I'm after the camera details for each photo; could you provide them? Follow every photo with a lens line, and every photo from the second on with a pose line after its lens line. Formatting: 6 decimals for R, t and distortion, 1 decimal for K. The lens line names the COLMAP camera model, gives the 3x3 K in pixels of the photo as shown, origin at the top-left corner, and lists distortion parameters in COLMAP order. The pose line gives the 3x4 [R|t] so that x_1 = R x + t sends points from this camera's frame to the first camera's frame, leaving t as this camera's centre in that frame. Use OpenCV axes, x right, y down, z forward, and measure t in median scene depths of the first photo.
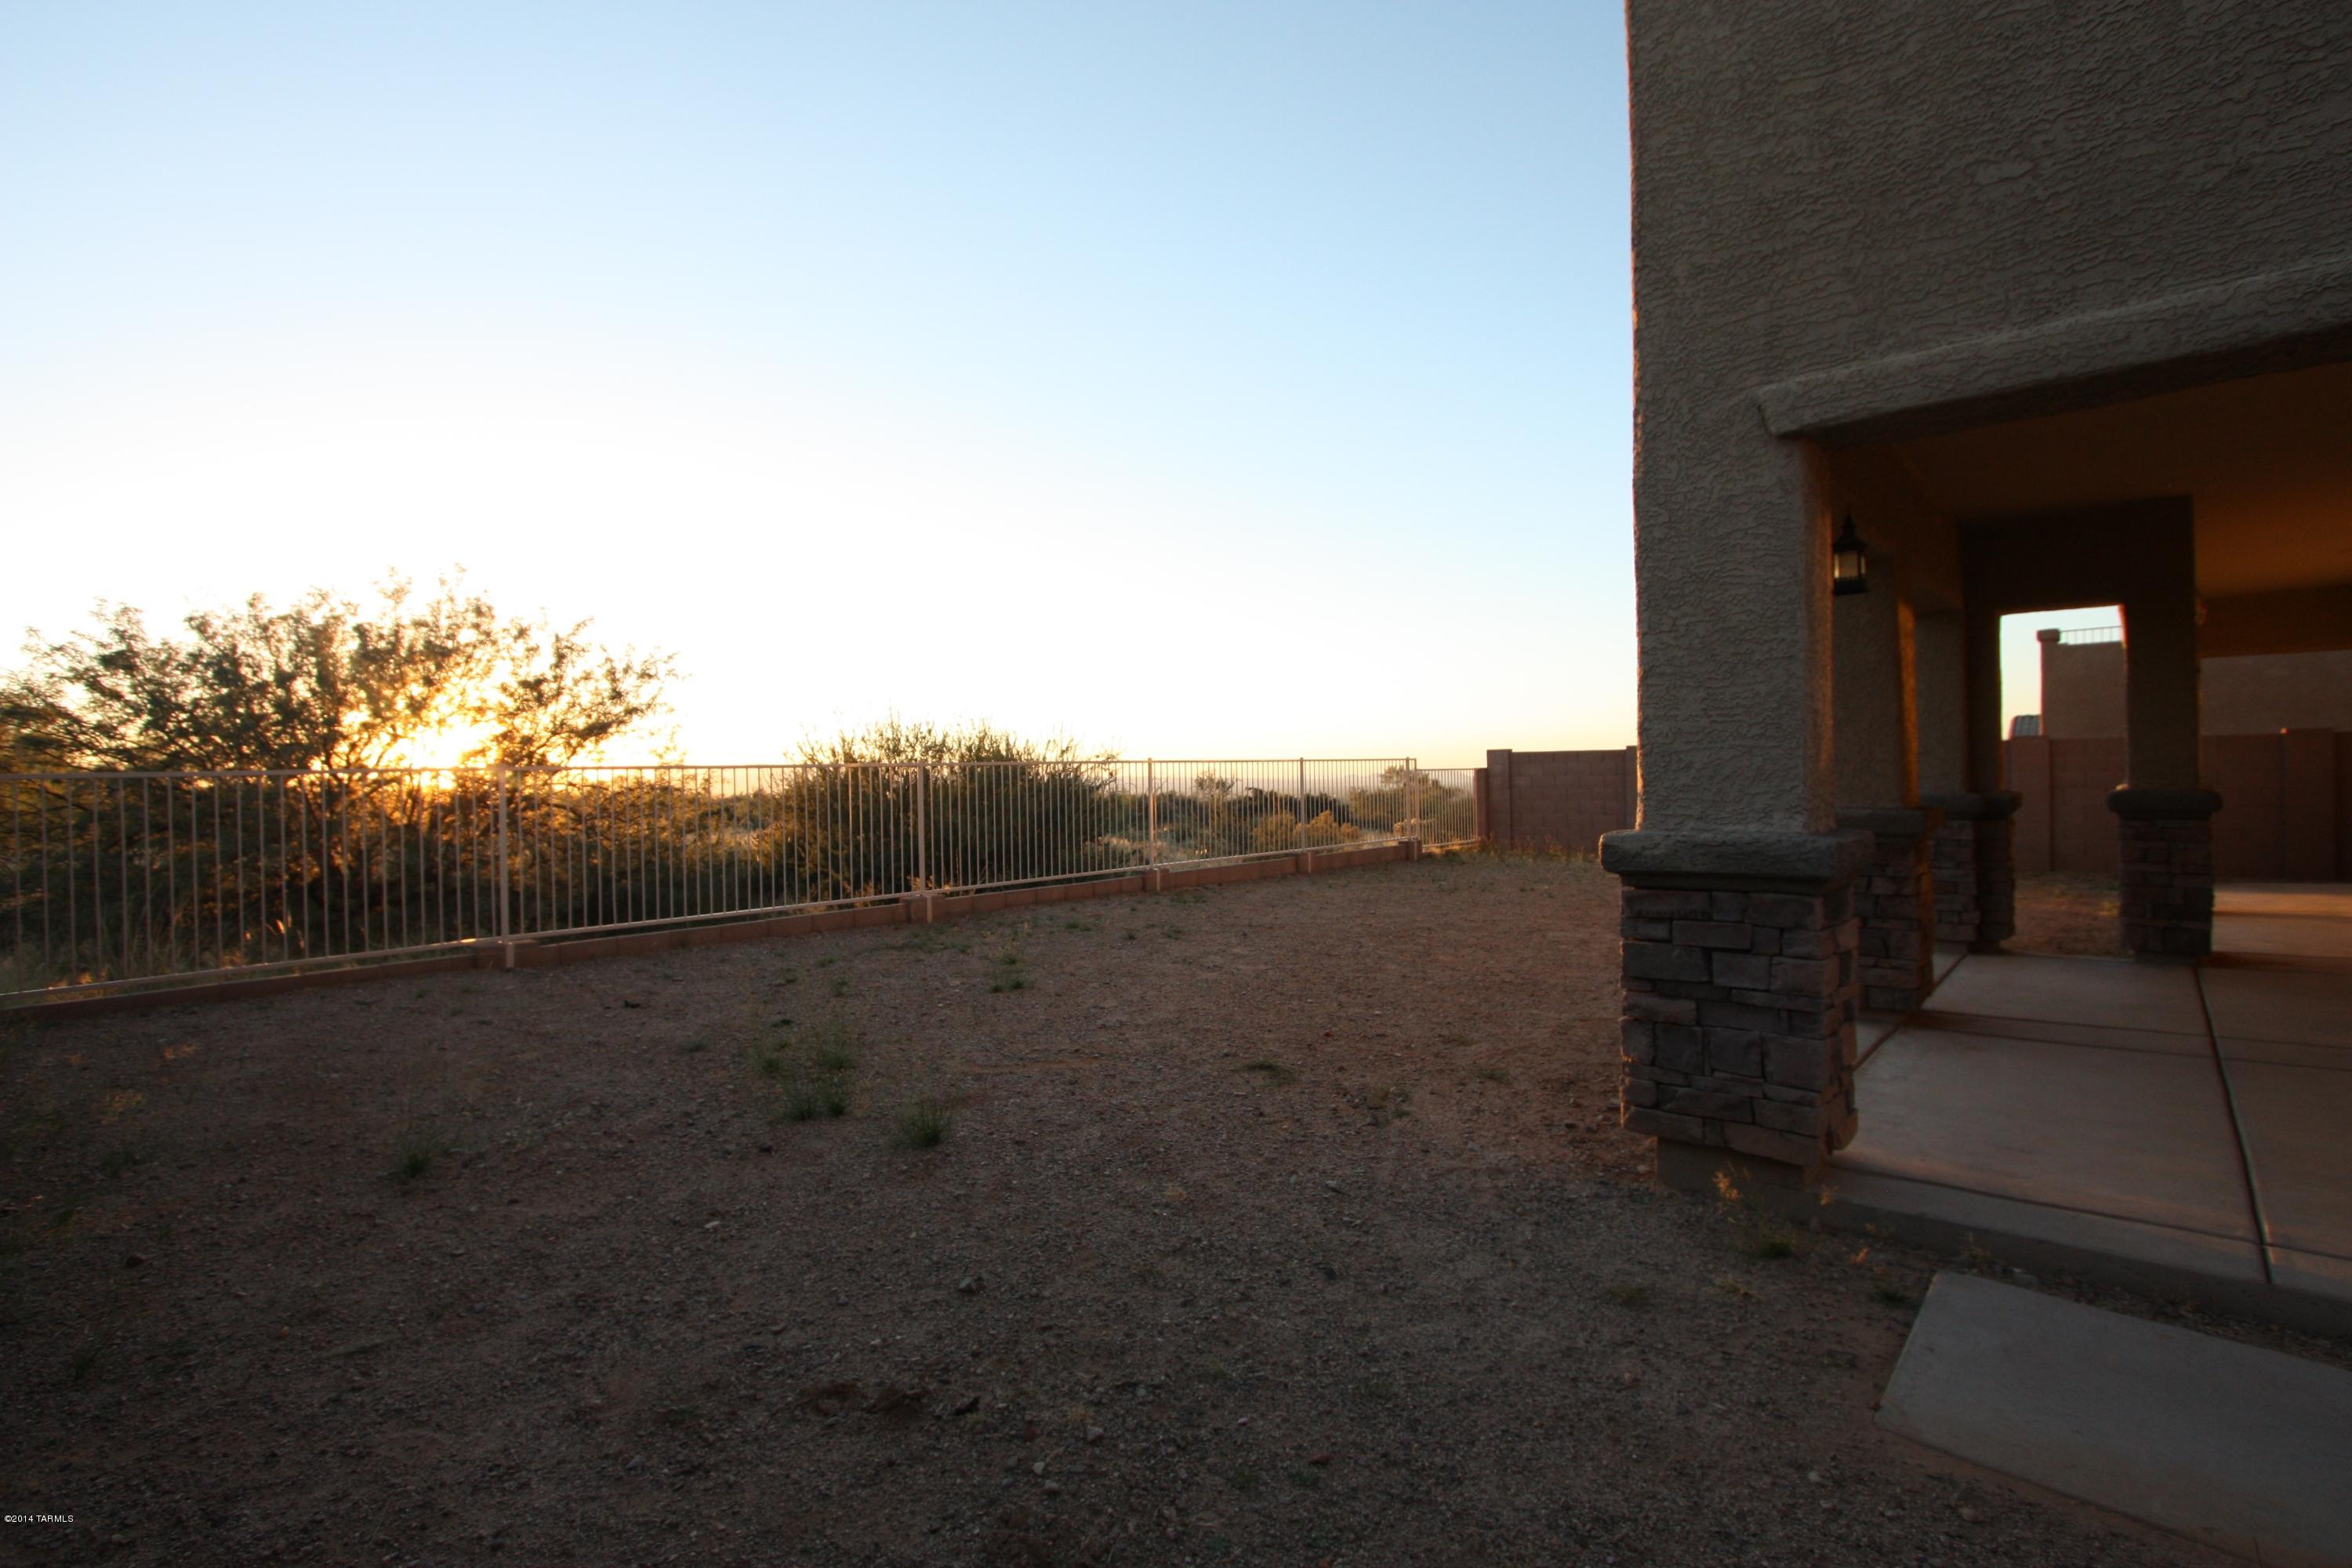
lens RADIAL K [[1085.2, 0, 1175.0], [0, 1085.2, 787.9], [0, 0, 1]] dist [-0.017701, 0.003131]
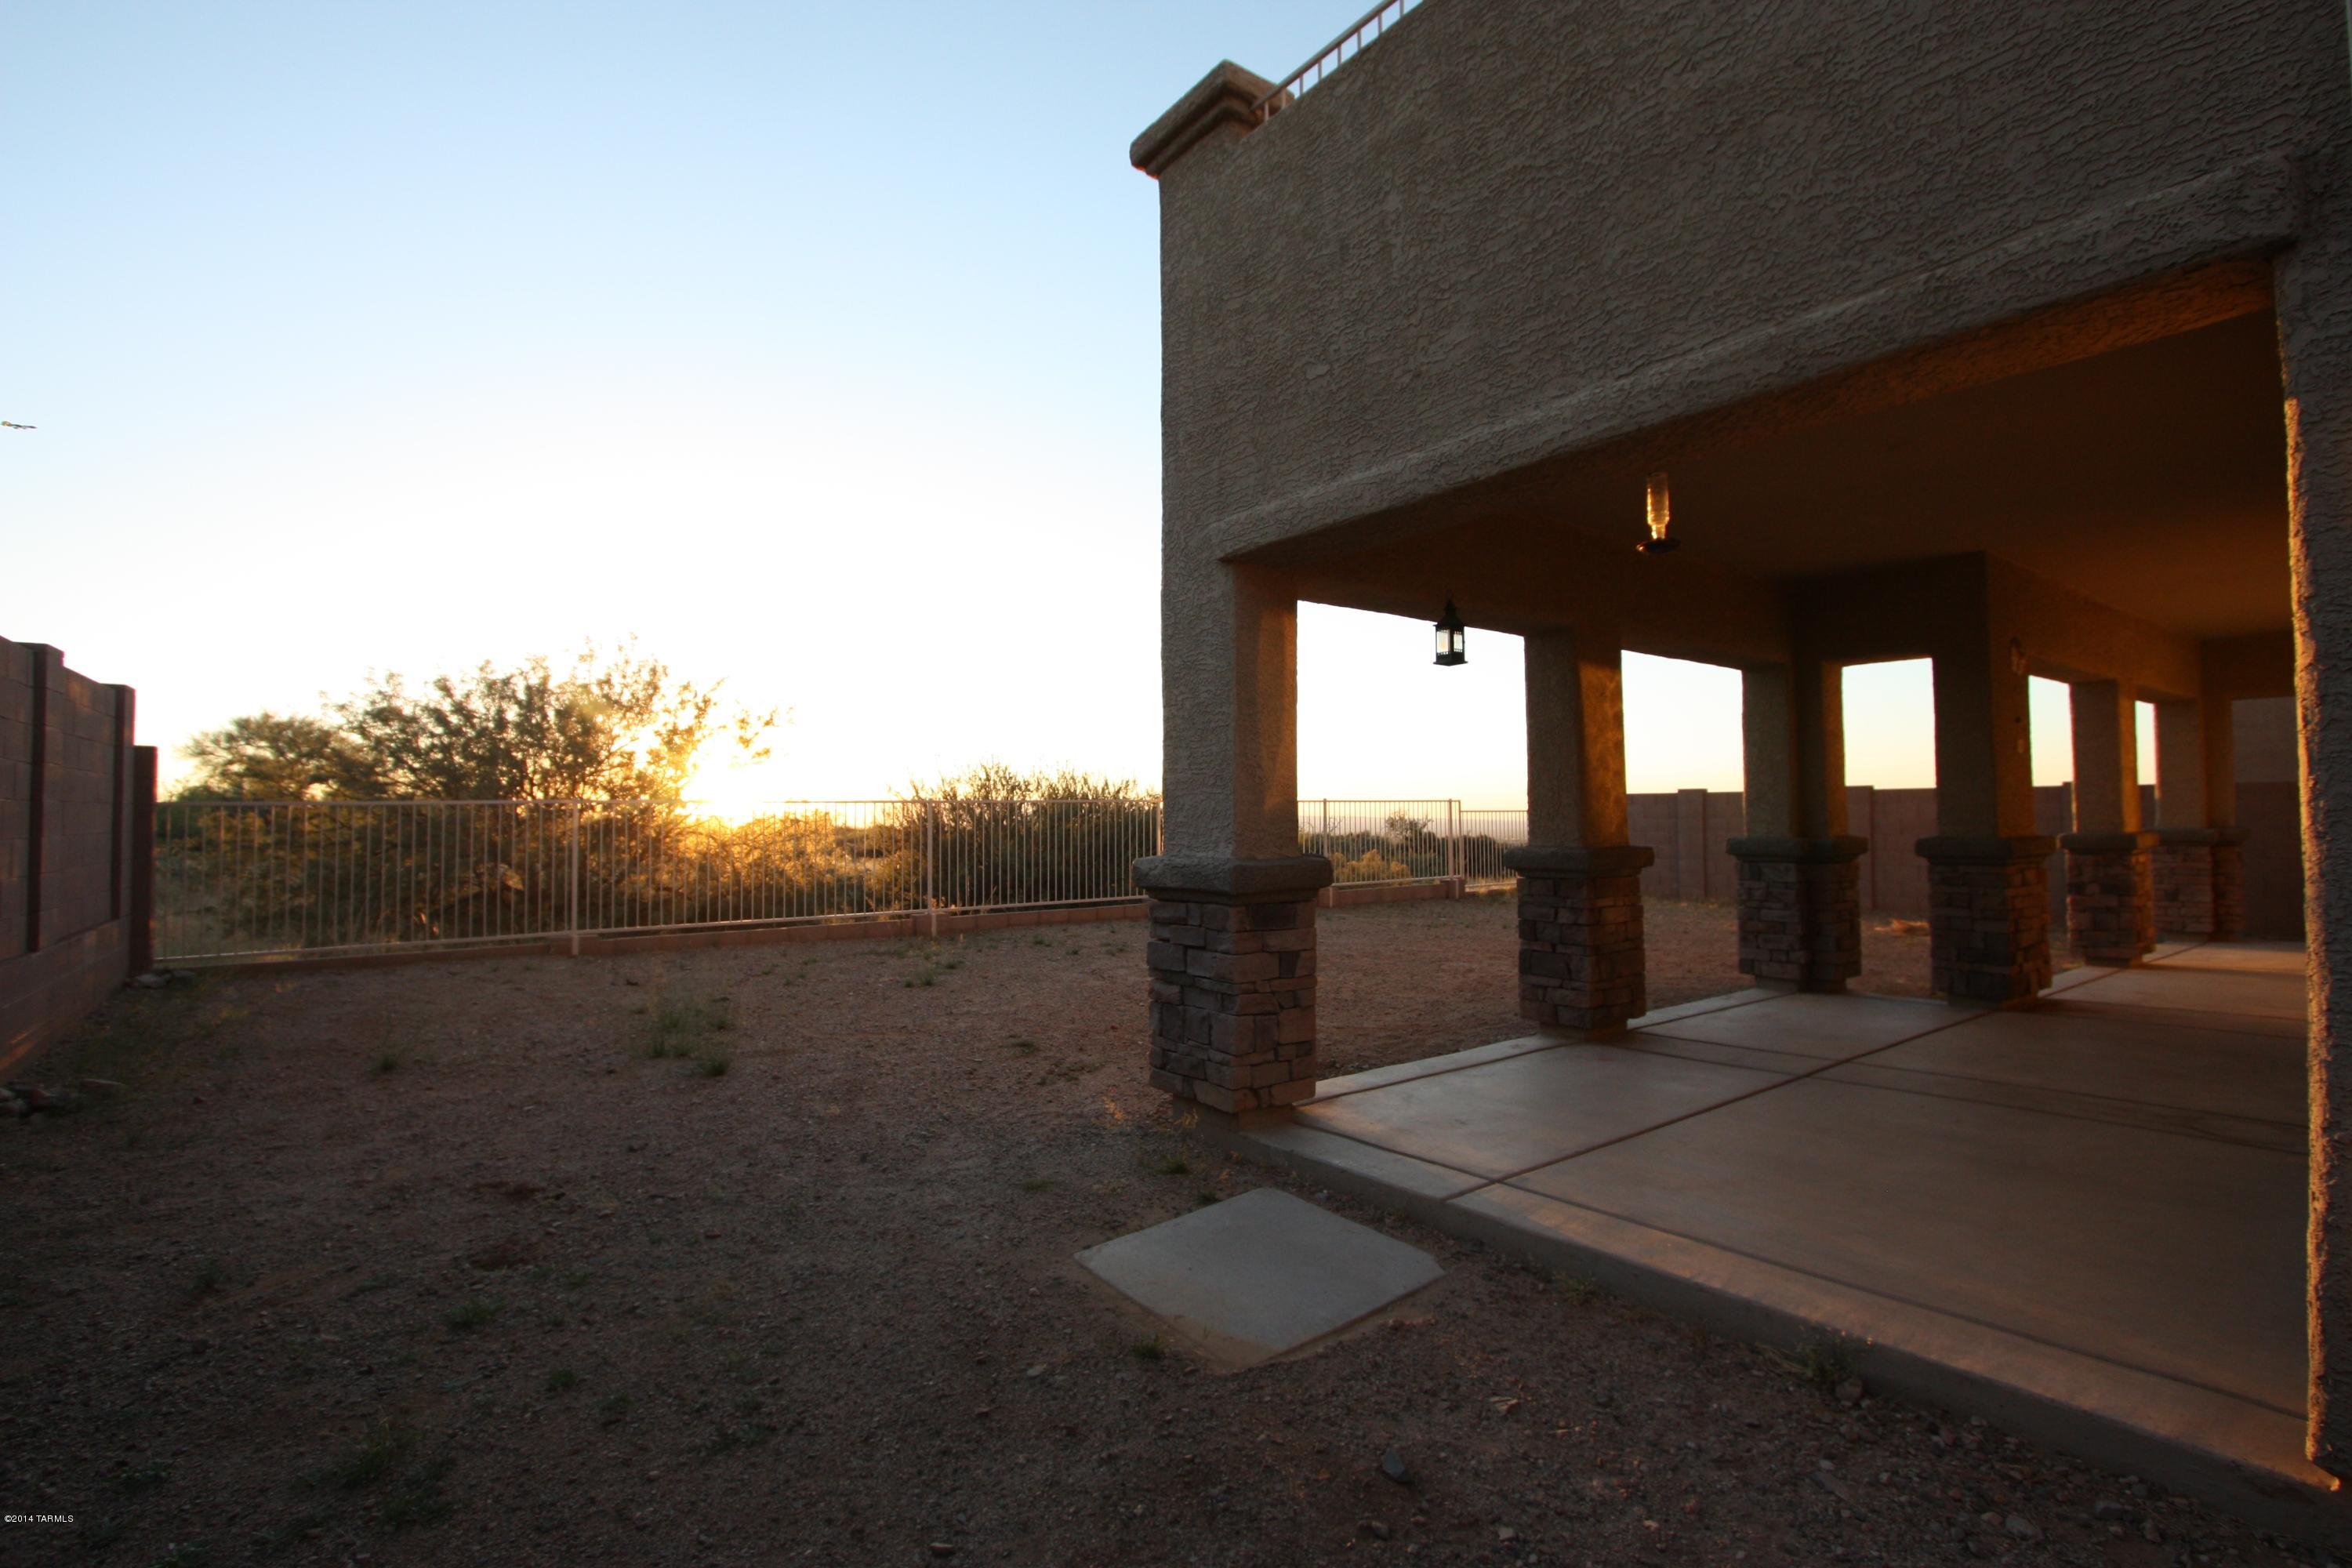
lens RADIAL K [[1085.2, 0, 1174.1], [0, 1085.2, 786.6], [0, 0, 1]] dist [-0.017701, 0.003131]
pose [[0.981000, 0.006024, -0.193914, 0.711897], [-0.013187, 0.999277, -0.035665, 0.002010], [0.193559, 0.037544, 0.980370, -0.297257]]
